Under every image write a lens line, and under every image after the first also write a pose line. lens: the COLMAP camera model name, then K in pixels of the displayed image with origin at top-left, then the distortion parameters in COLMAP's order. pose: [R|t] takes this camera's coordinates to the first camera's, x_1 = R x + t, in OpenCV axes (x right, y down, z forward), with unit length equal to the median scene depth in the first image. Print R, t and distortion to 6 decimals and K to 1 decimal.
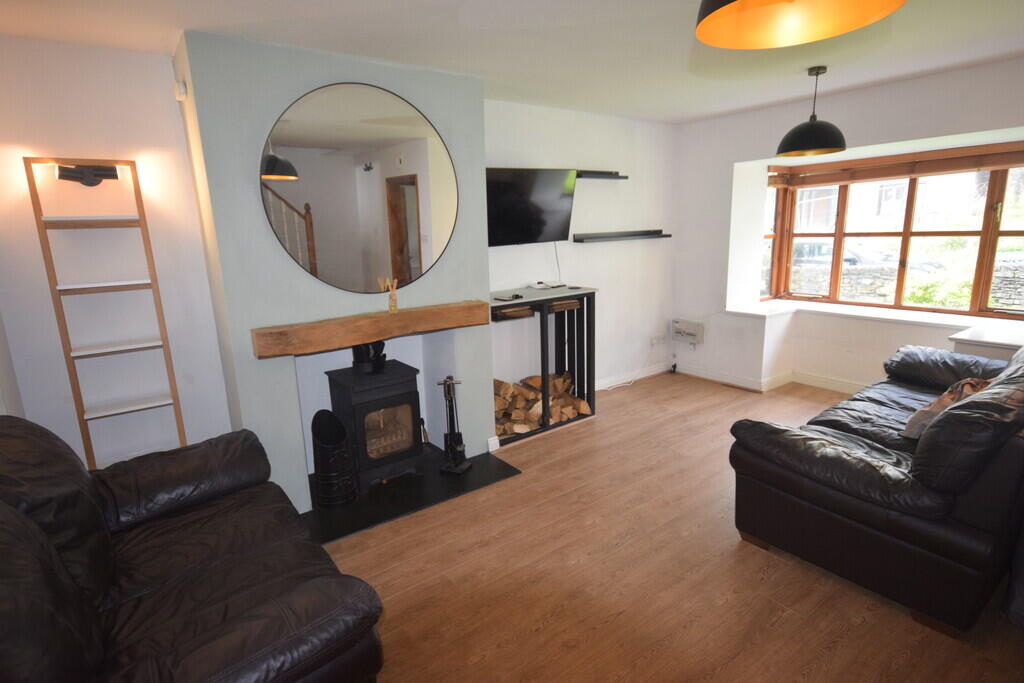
lens RADIAL K [[538.1, 0, 517.4], [0, 538.1, 342.4], [0, 0, 1]] dist [0.017989, 0.000726]
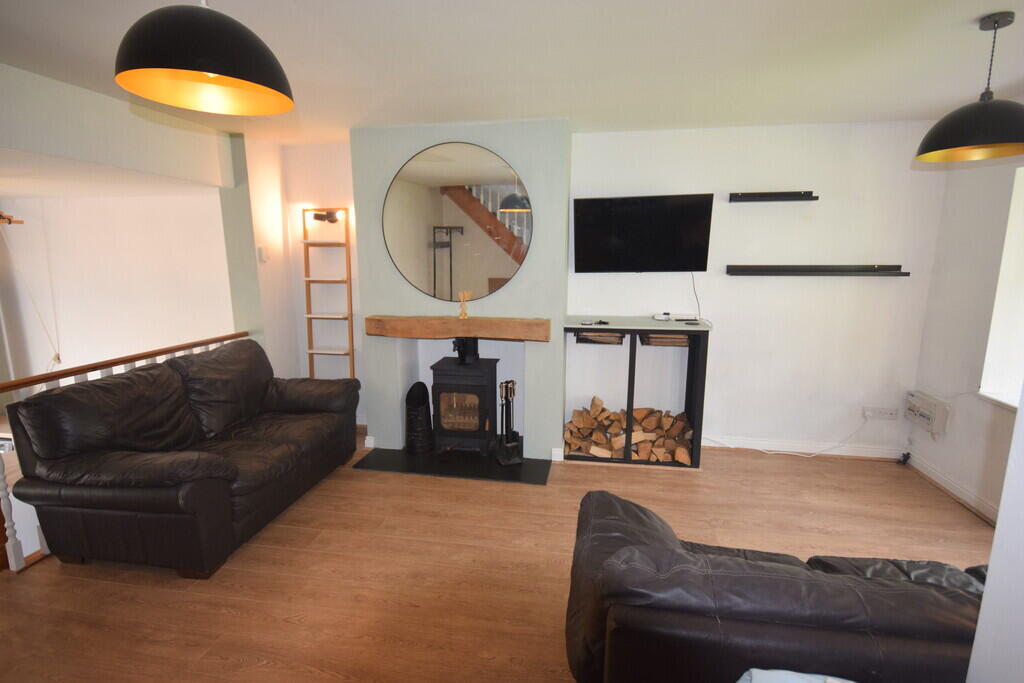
lens RADIAL K [[498.1, 0, 512.0], [0, 498.1, 341.5], [0, 0, 1]] dist [0.015184, -0.000641]
pose [[0.684072, 0.161393, -0.711335, 0.587617], [-0.177523, 0.982729, 0.052250, -0.071577], [0.707482, 0.090536, 0.700908, 0.229542]]
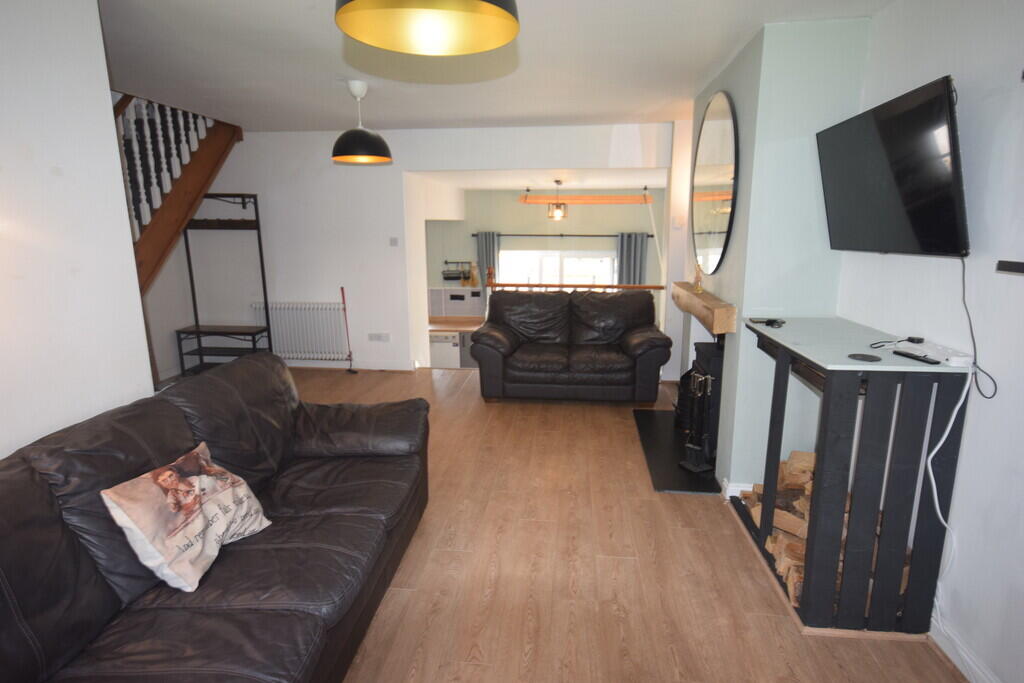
lens RADIAL K [[538.1, 0, 517.4], [0, 538.1, 342.4], [0, 0, 1]] dist [0.017989, 0.000726]
pose [[-0.679869, 0.201011, -0.705247, 0.729585], [-0.120660, 0.917930, 0.377949, -0.294778], [0.723339, 0.342051, -0.599818, 1.238720]]
